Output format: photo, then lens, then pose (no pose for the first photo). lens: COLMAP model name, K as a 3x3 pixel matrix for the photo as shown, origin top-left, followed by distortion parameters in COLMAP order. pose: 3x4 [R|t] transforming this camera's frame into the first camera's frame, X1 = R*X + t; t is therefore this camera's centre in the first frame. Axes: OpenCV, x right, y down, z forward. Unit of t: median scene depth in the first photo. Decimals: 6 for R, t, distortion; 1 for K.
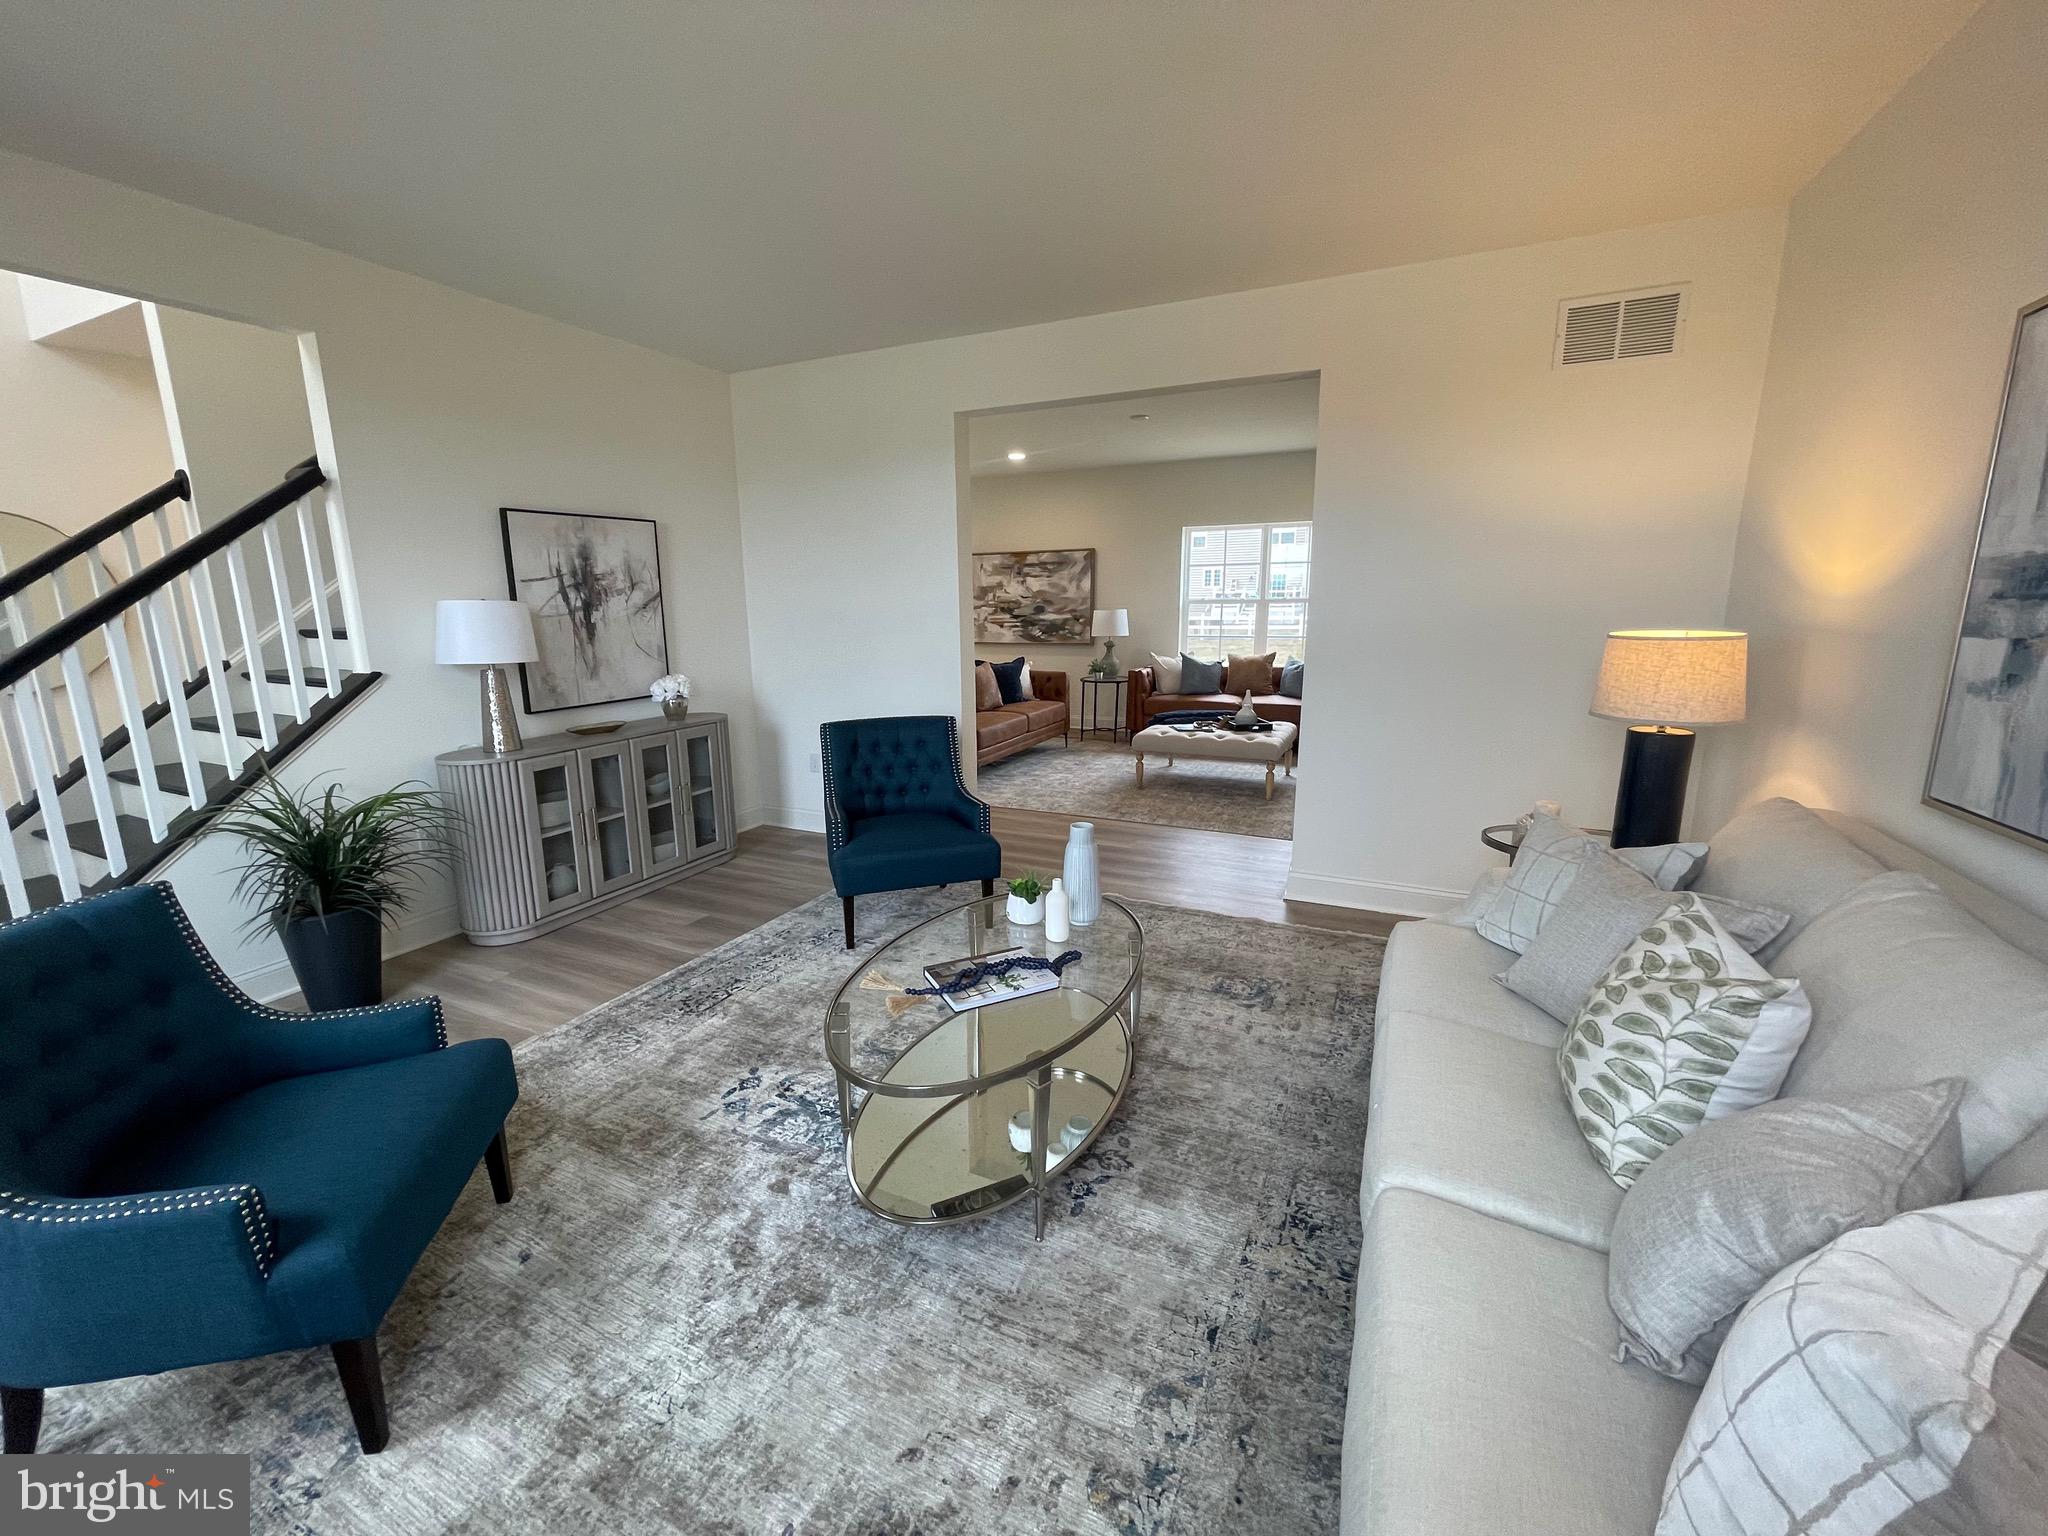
lens RADIAL K [[832.3, 0, 1010.7], [0, 832.3, 766.9], [0, 0, 1]] dist [-0.003707, -0.000198]
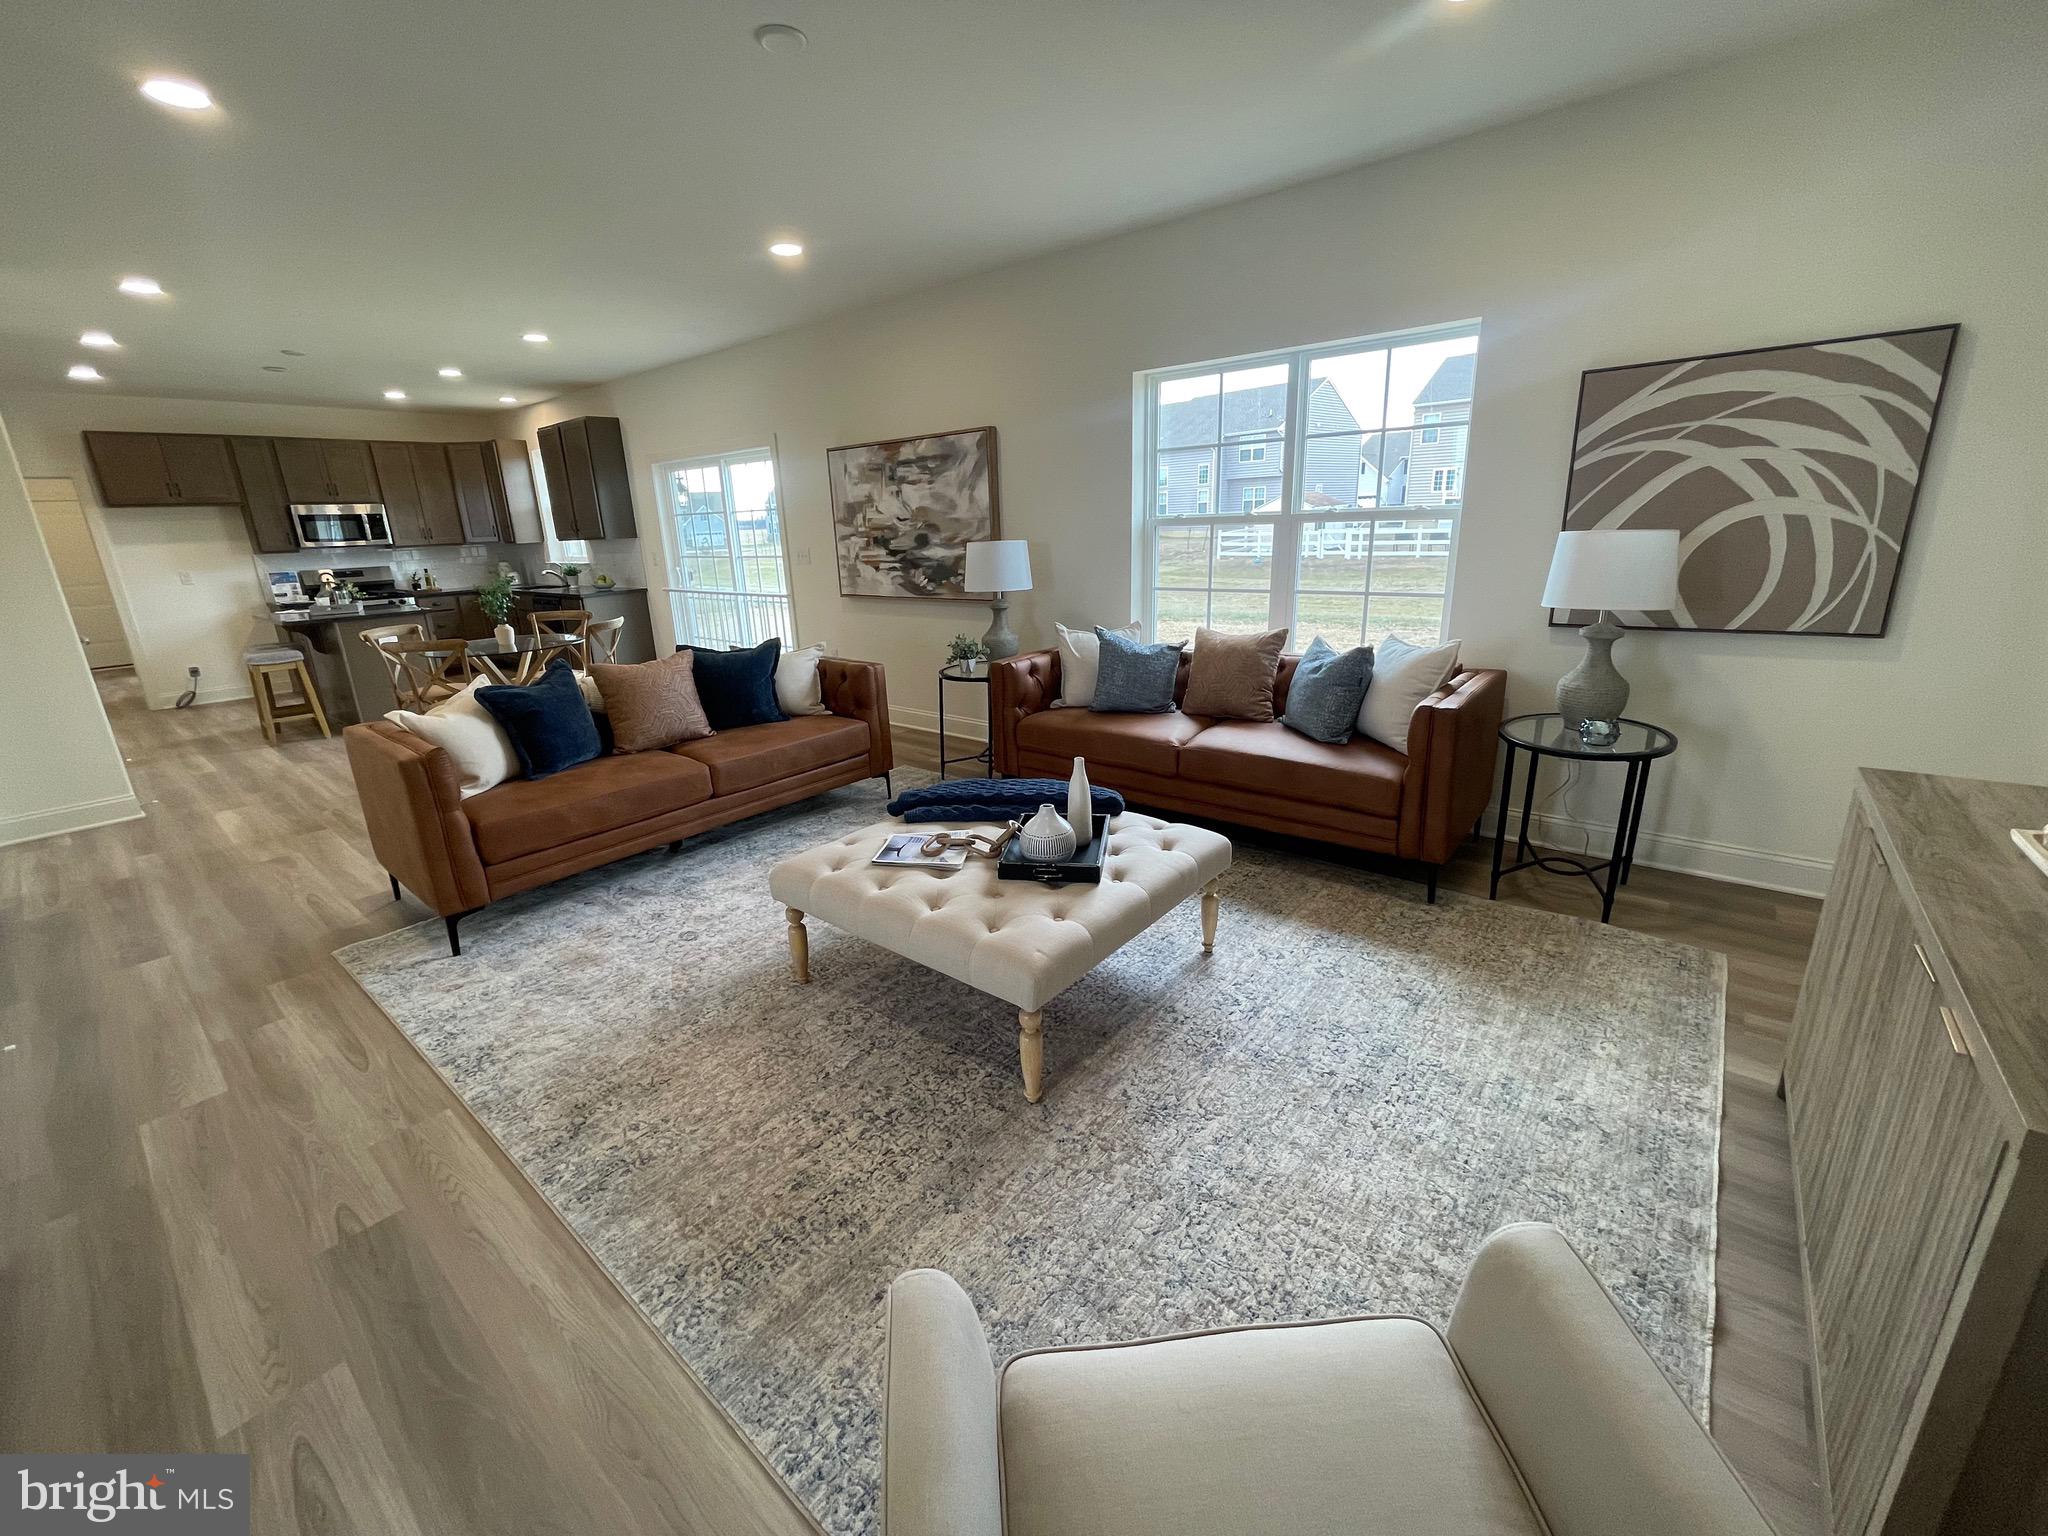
lens RADIAL K [[832.3, 0, 1010.7], [0, 832.3, 766.9], [0, 0, 1]] dist [-0.003707, -0.000198]
pose [[0.966760, 0.051525, -0.250440, 0.508157], [-0.027309, 0.994690, 0.099227, -0.182376], [0.254223, -0.089089, 0.963034, 0.883154]]
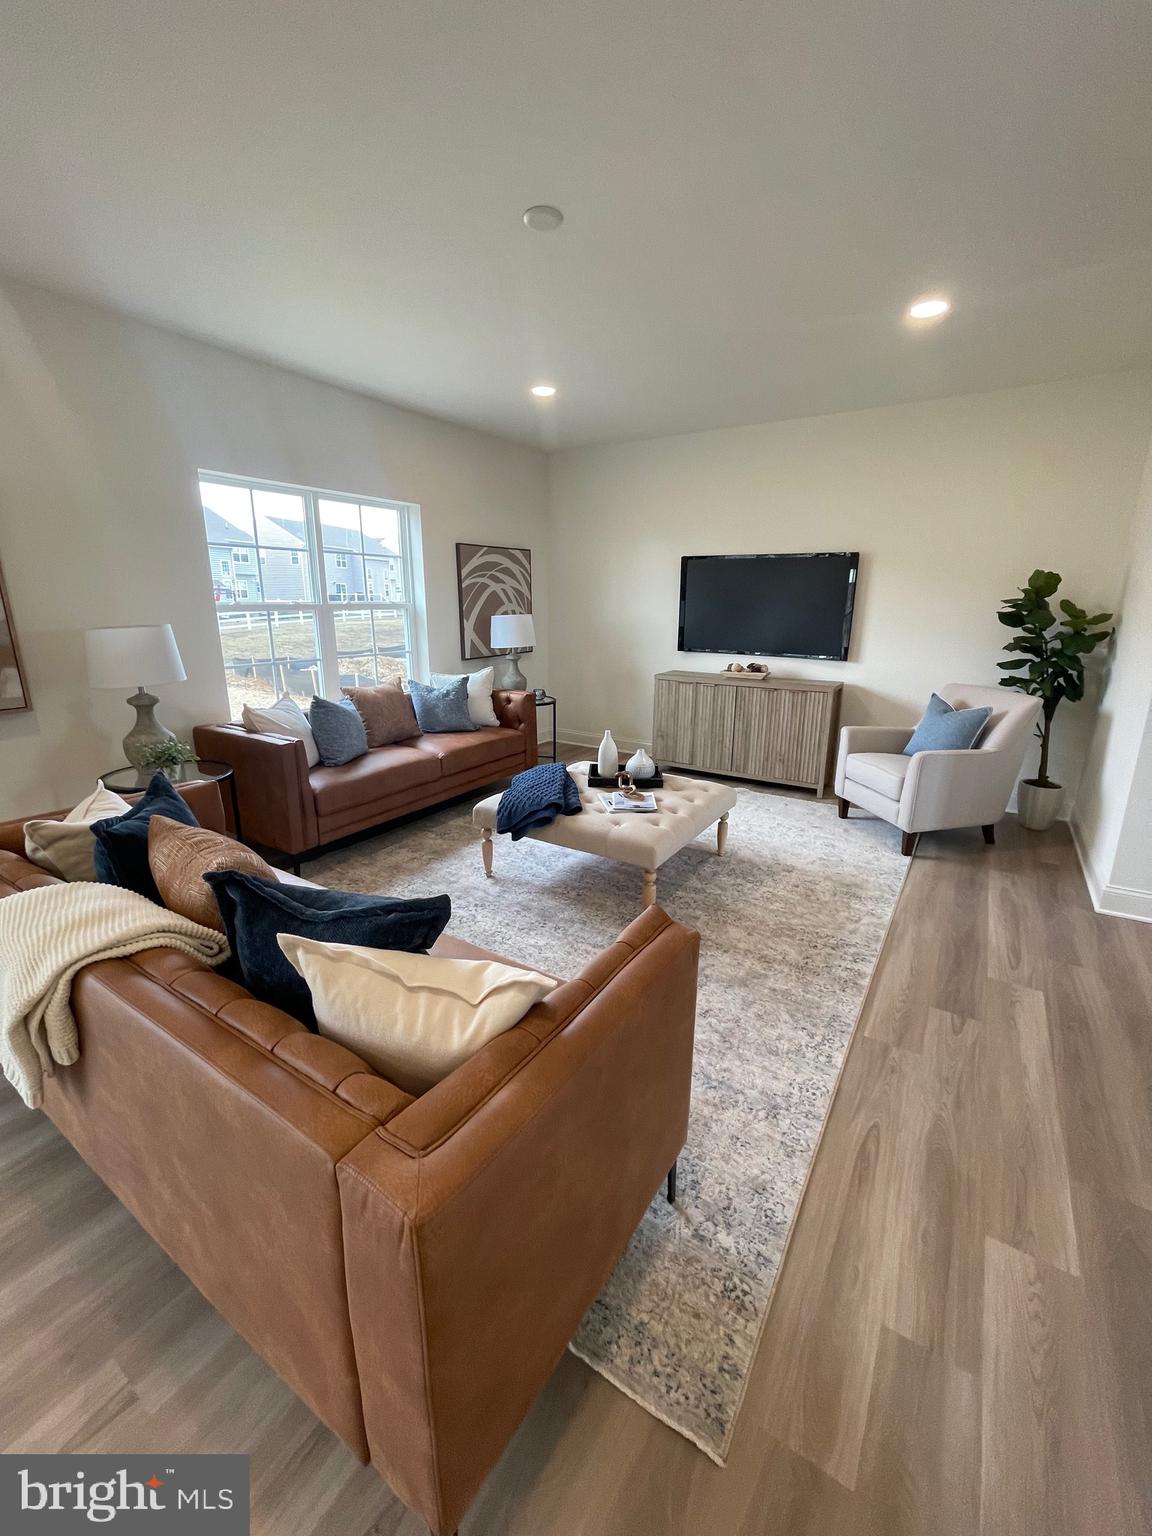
lens RADIAL K [[624.2, 0, 582.5], [0, 624.2, 758.7], [0, 0, 1]] dist [-0.003707, -0.000198]
pose [[0.122279, -0.234424, 0.964413, -0.363117], [0.194966, 0.958446, 0.208254, -0.270670], [-0.973158, 0.162563, 0.162902, 1.350067]]
